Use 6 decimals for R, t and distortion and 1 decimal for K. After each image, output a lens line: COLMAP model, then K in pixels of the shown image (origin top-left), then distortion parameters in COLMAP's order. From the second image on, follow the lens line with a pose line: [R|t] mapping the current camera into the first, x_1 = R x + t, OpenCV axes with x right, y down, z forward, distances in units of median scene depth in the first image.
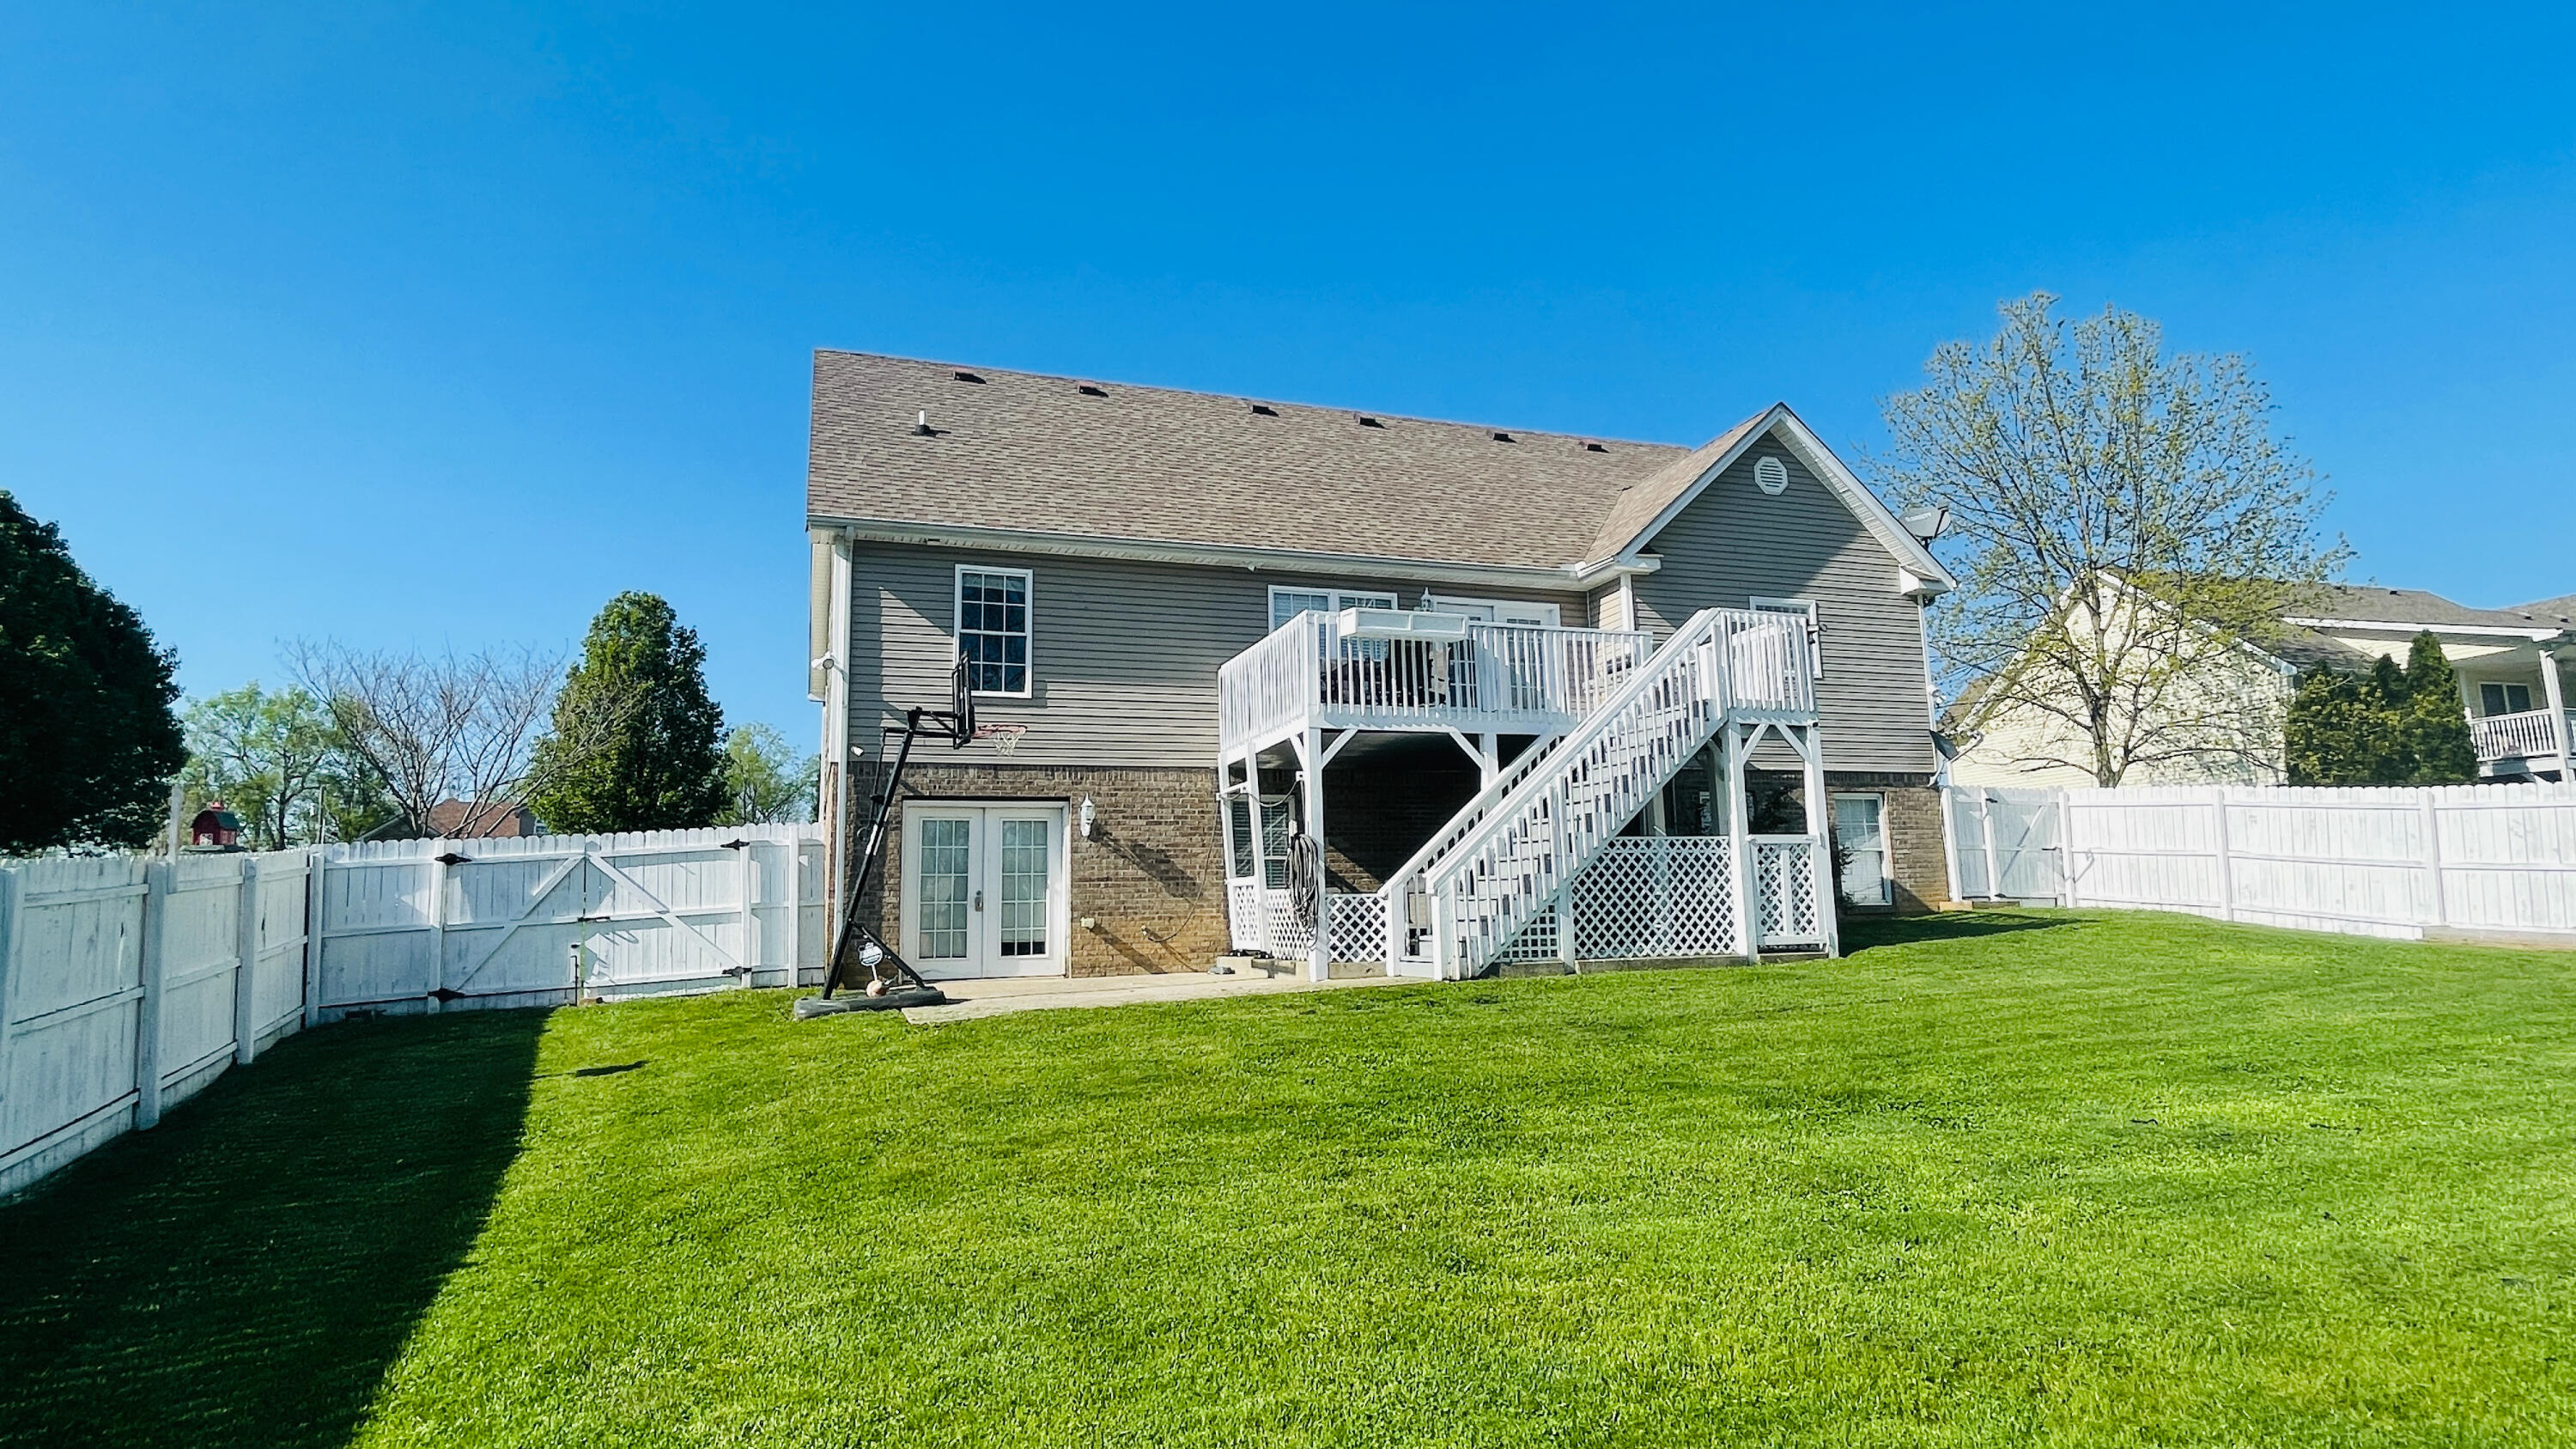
lens RADIAL K [[1294.2, 0, 1288.0], [0, 1294.2, 724.5], [0, 0, 1]] dist [0.016633, -0.000410]
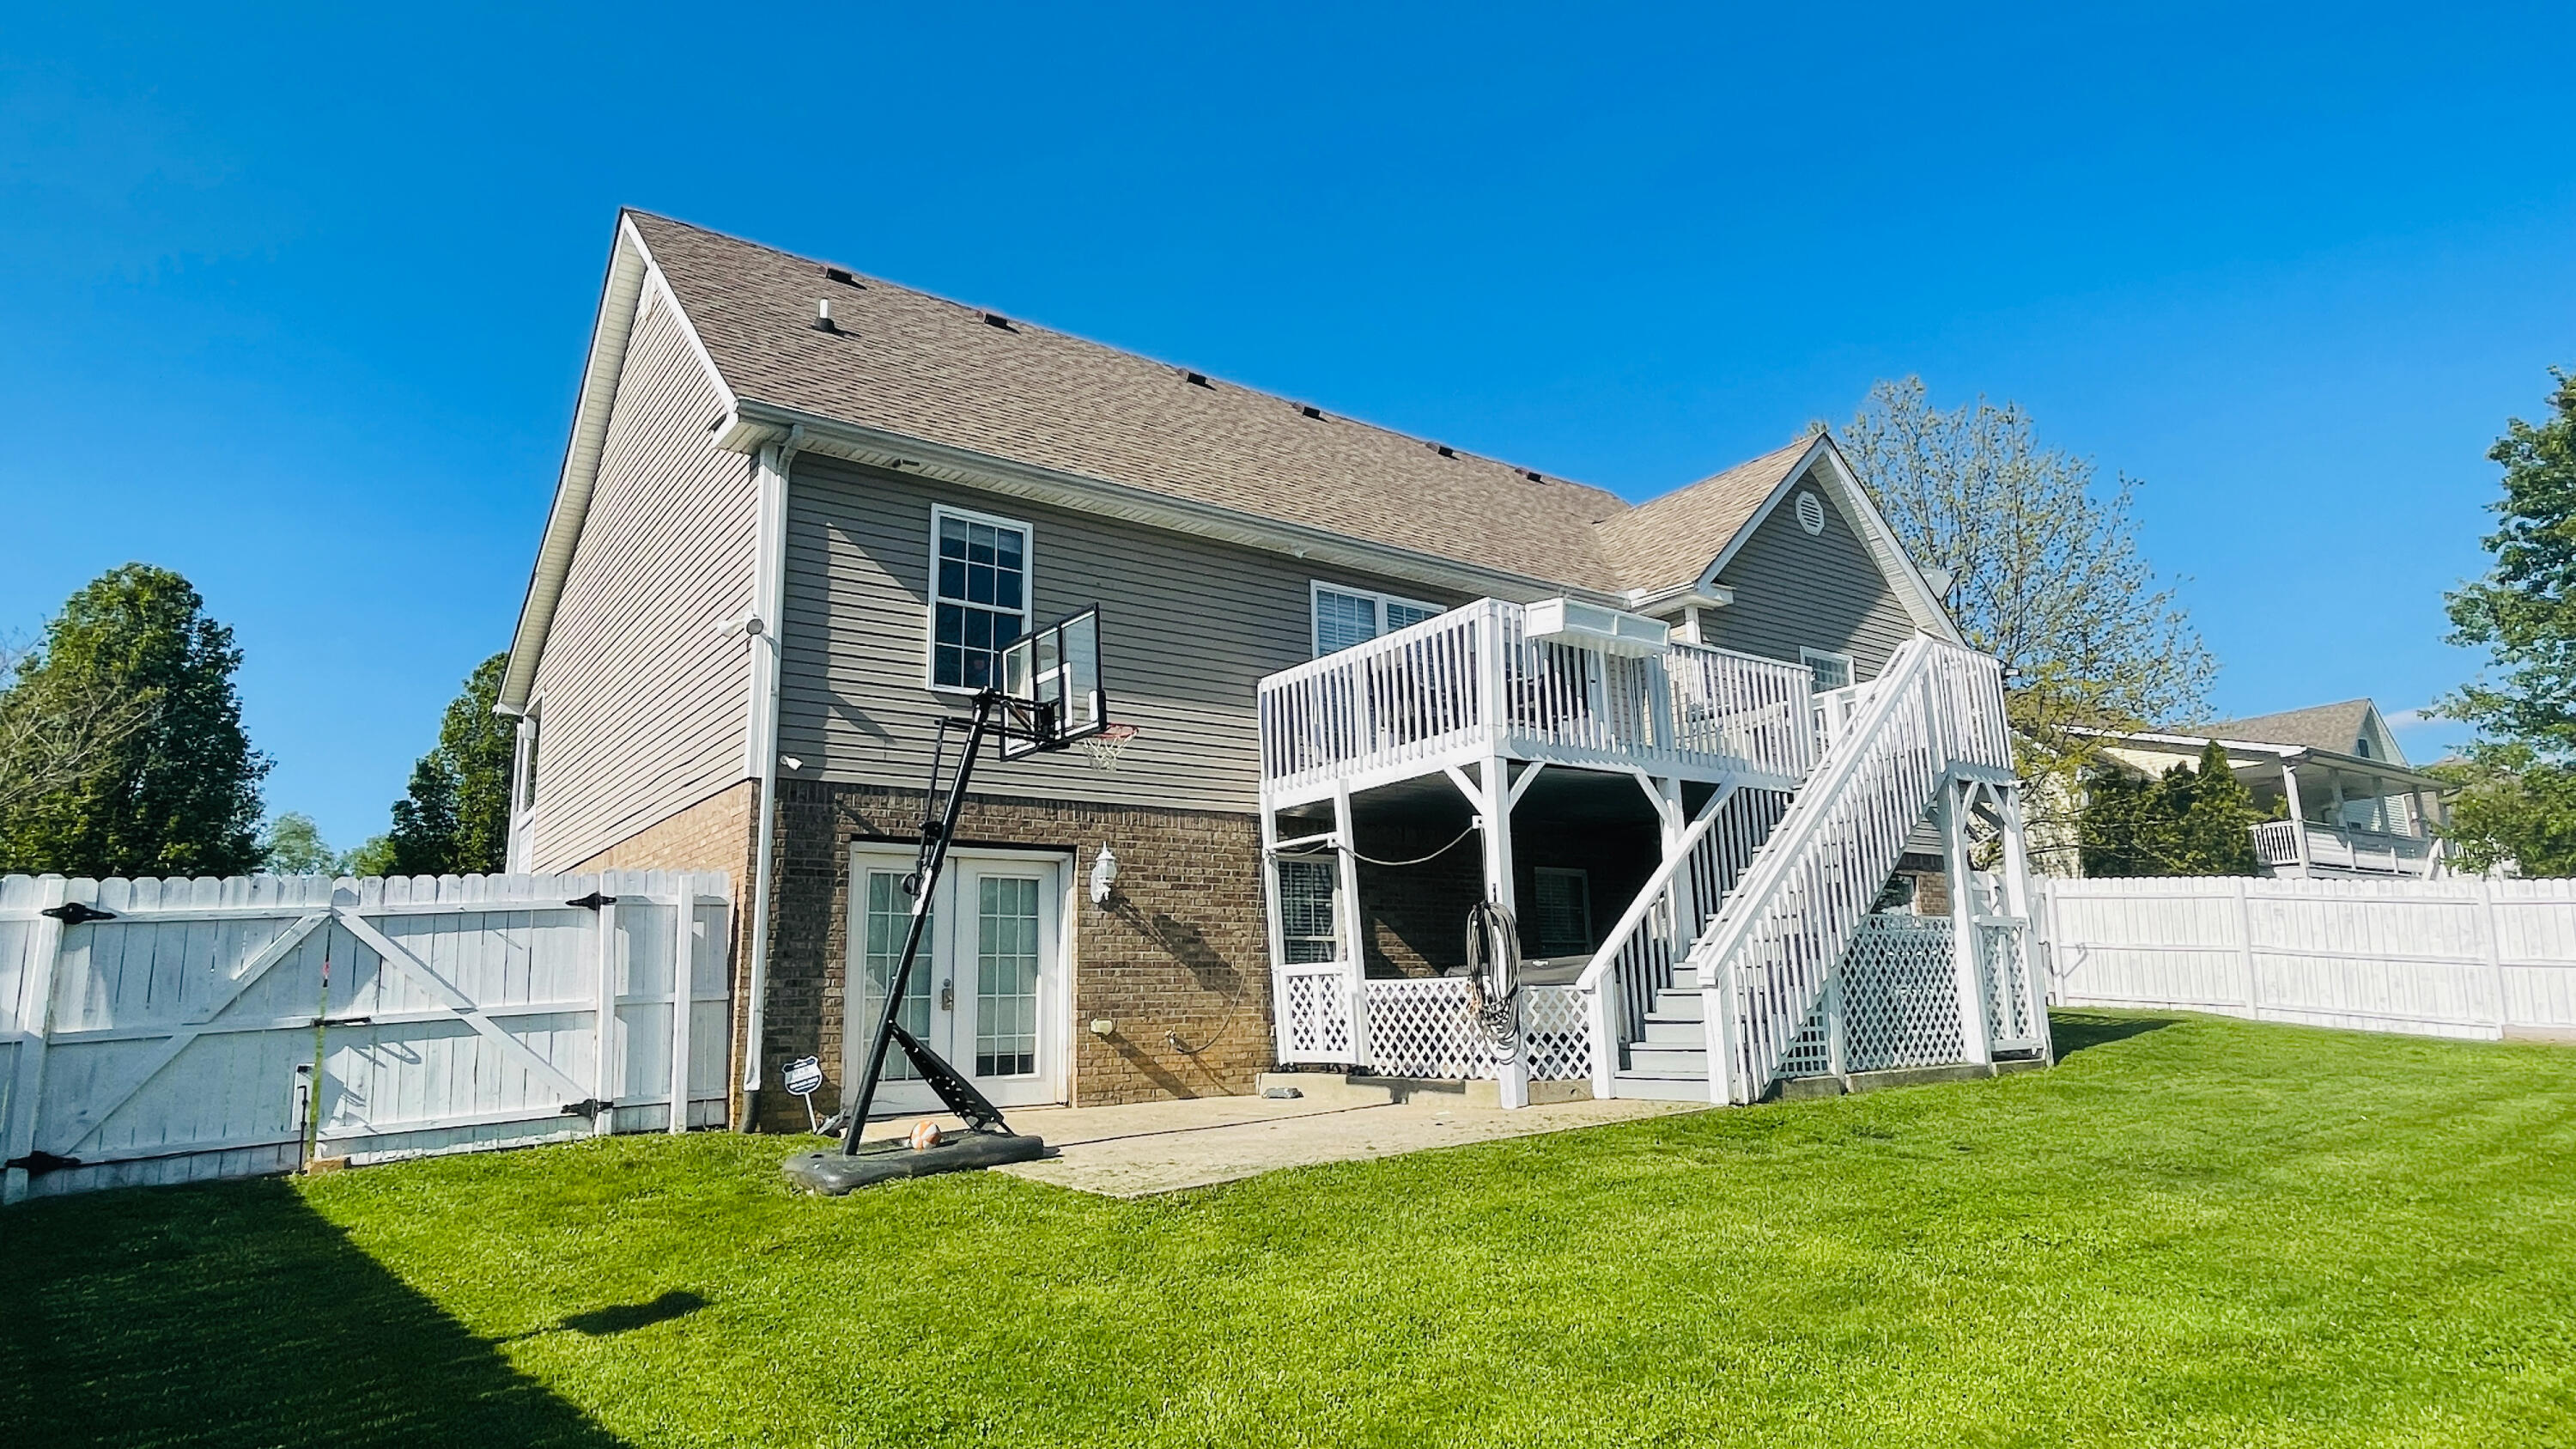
lens RADIAL K [[1385.0, 0, 1288.0], [0, 1385.0, 724.5], [0, 0, 1]] dist [-0.000110, 0.010590]
pose [[0.959926, 0.056734, 0.274451, -0.277121], [-0.039214, 0.996852, -0.068912, 0.038625], [-0.277497, 0.055388, 0.959129, 0.249985]]
